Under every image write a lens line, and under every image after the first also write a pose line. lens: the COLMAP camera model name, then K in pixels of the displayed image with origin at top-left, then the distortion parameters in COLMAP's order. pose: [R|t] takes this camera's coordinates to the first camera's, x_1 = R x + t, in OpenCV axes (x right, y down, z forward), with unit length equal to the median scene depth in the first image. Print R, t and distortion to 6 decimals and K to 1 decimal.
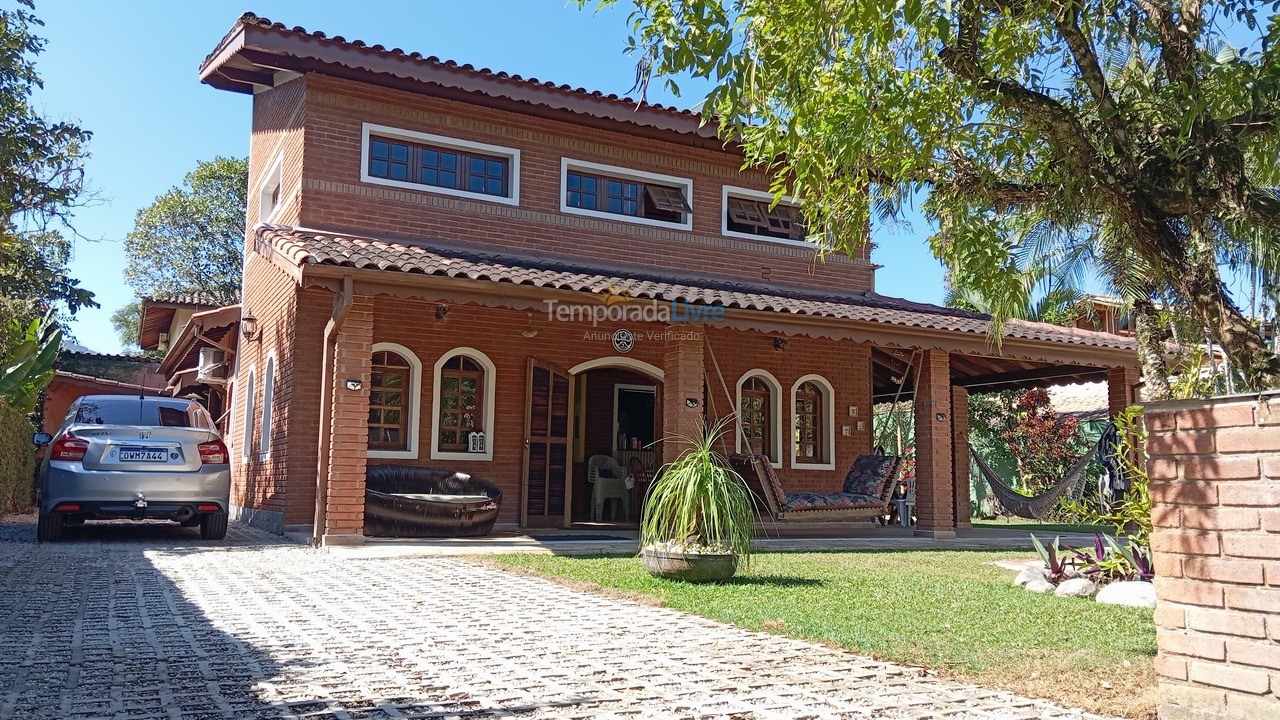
lens RADIAL K [[1038.4, 0, 637.2], [0, 1038.4, 371.5], [0, 0, 1]] dist [0.081812, -0.156019]
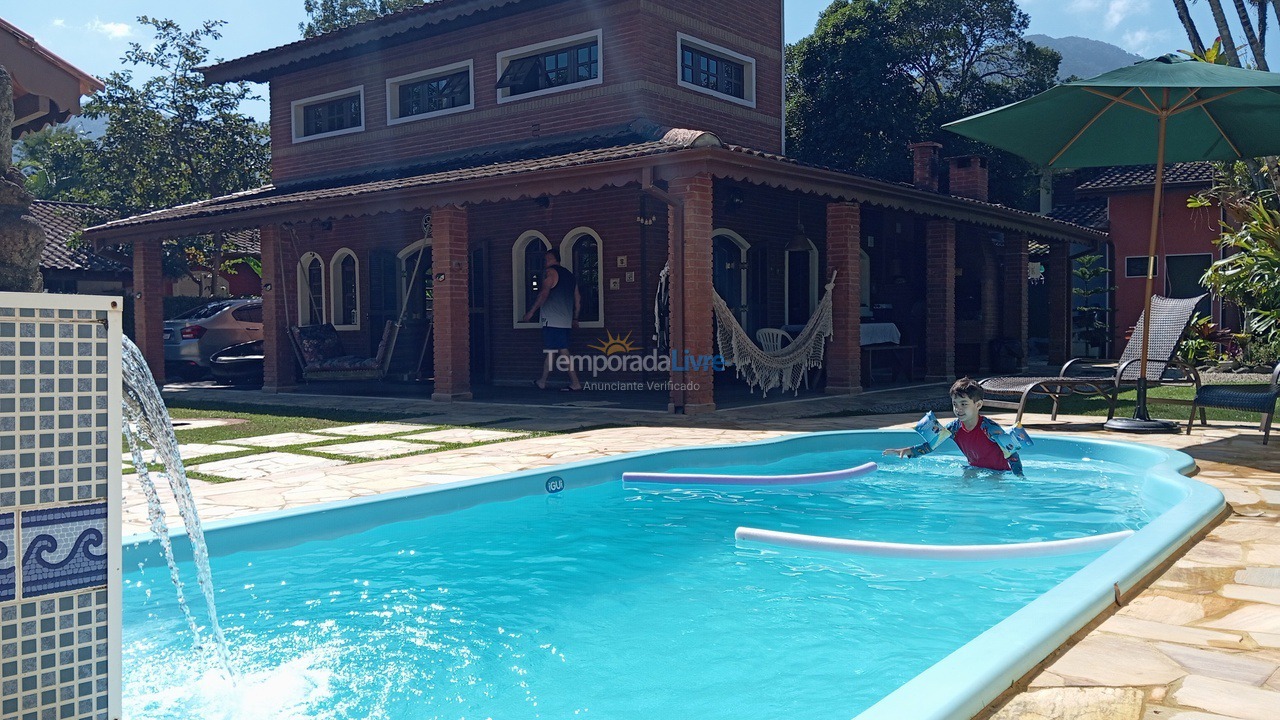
lens RADIAL K [[1063.2, 0, 669.1], [0, 1063.2, 378.3], [0, 0, 1]] dist [0.121784, -0.206291]
pose [[0.441267, 0.015835, -0.897236, 1.228968], [0.121168, 0.989637, 0.077057, 0.084005], [0.889158, -0.142719, 0.434776, 0.720111]]
